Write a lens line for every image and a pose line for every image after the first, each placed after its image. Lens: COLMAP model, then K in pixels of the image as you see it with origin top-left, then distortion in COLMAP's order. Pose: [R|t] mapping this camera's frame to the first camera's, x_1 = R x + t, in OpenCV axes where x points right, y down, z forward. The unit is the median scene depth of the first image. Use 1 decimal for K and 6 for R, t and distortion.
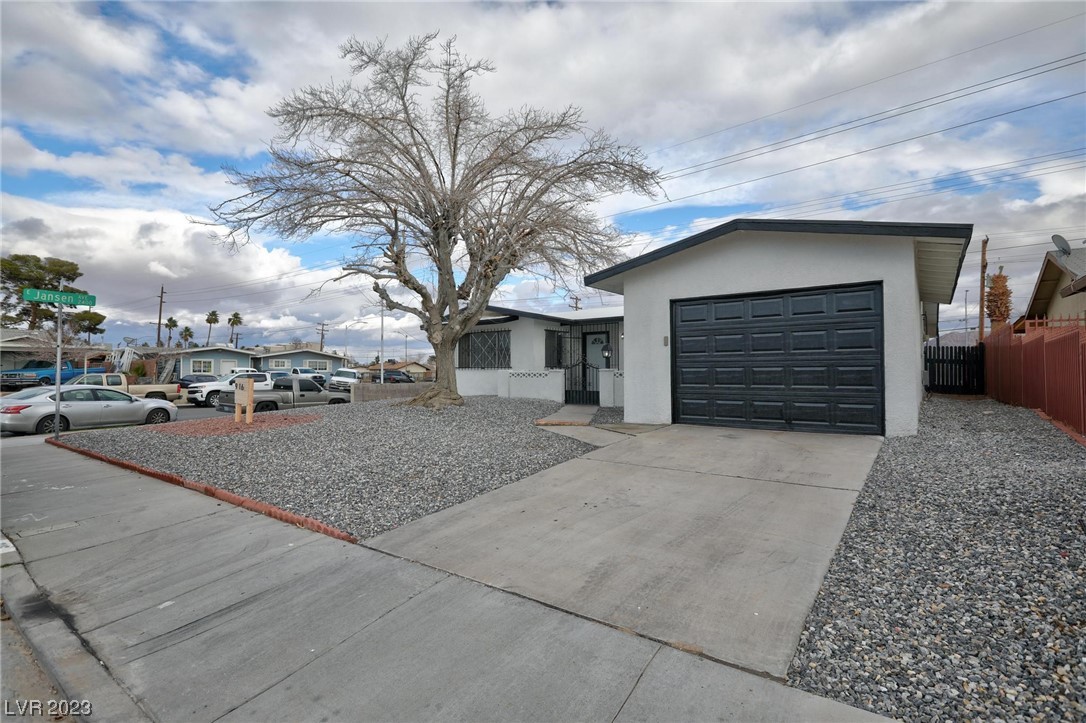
lens RADIAL K [[524.0, 0, 539.5], [0, 524.0, 365.3], [0, 0, 1]] dist [-0.014610, 0.011757]
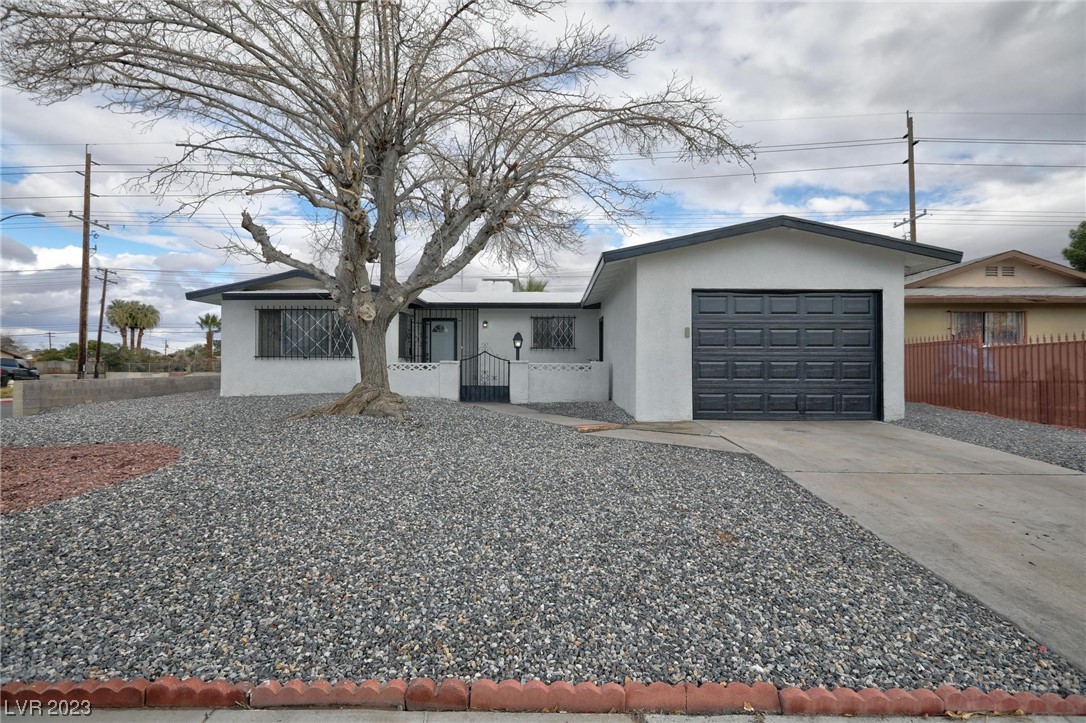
lens RADIAL K [[497.8, 0, 543.3], [0, 497.8, 362.0], [0, 0, 1]] dist [-0.021564, 0.012715]
pose [[0.798346, 0.009659, 0.602121, -0.530375], [-0.014931, 0.999881, 0.003757, 0.007499], [-0.602014, -0.011990, 0.798396, 0.471418]]
